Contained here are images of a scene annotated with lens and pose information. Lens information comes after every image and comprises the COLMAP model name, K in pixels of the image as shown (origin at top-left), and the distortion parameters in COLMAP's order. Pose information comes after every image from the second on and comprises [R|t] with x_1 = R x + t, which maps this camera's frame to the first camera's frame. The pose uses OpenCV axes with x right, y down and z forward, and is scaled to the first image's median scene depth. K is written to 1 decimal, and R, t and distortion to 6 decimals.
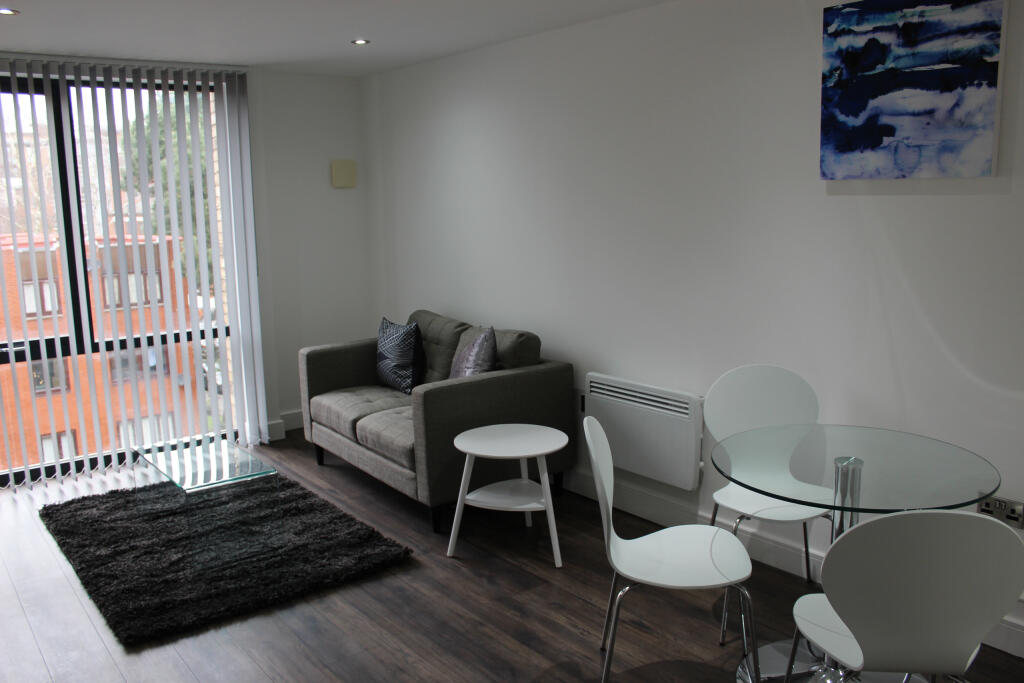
lens RADIAL K [[850.6, 0, 512.0], [0, 850.6, 341.5], [0, 0, 1]] dist [-0.171870, 0.164974]
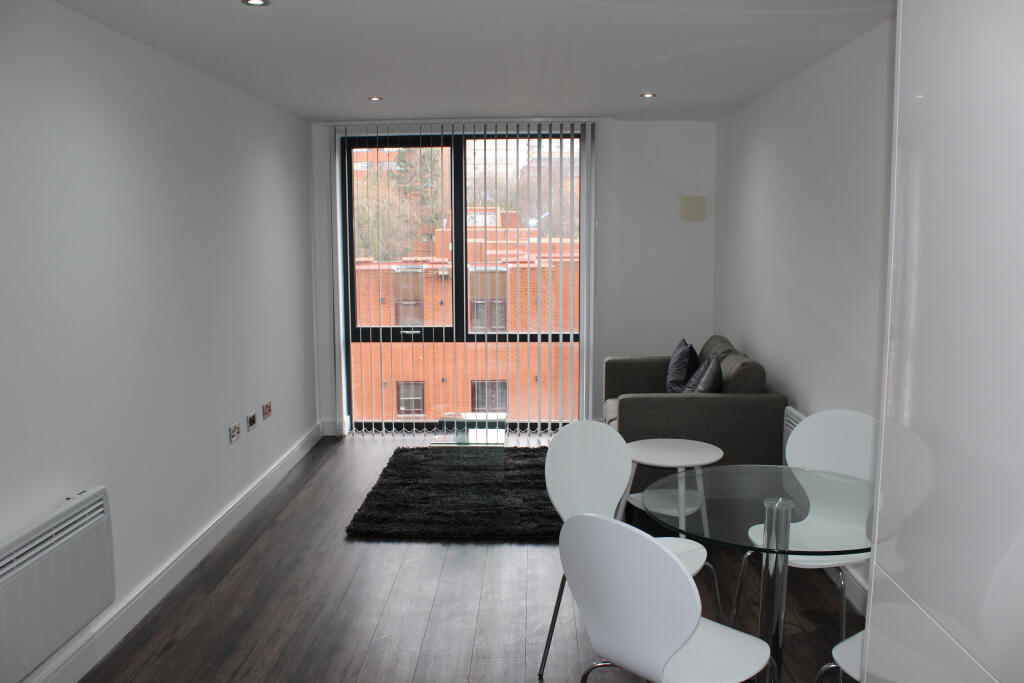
lens RADIAL K [[850.6, 0, 512.0], [0, 850.6, 341.5], [0, 0, 1]] dist [-0.171870, 0.164974]
pose [[0.771874, 0.099976, -0.627866, 0.440189], [-0.119234, 0.992800, 0.011504, -0.012698], [0.624495, 0.065984, 0.778237, 0.003019]]
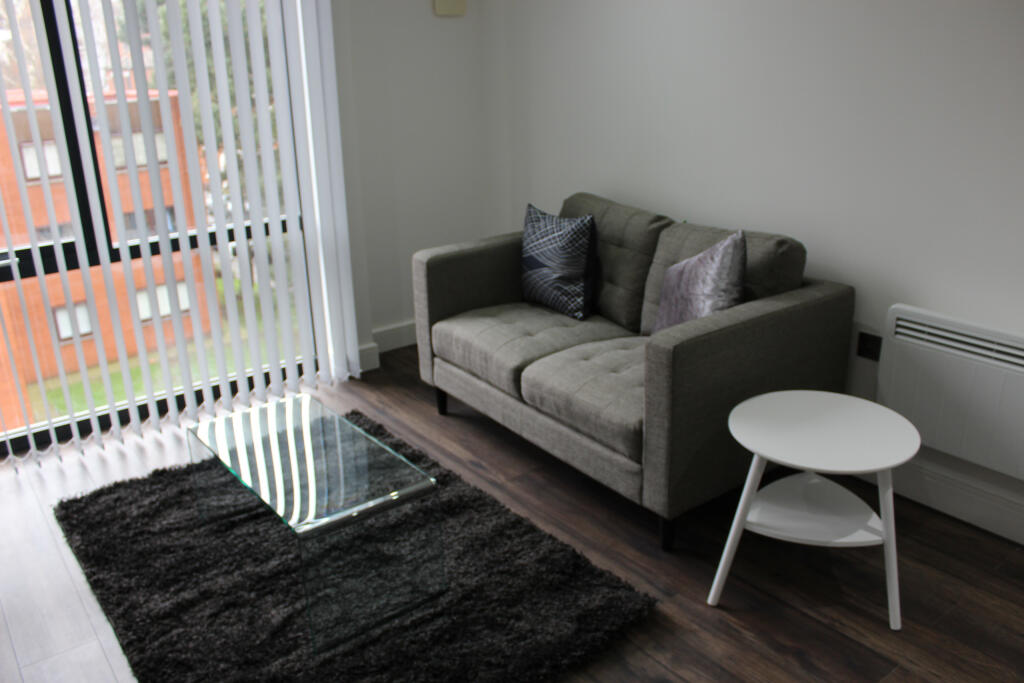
lens RADIAL K [[850.6, 0, 512.0], [0, 850.6, 341.5], [0, 0, 1]] dist [-0.171870, 0.164974]
pose [[0.999927, -0.001581, -0.011938, -0.187487], [0.003589, 0.985421, 0.170094, -0.042266], [0.011495, -0.170125, 0.985355, 0.353167]]
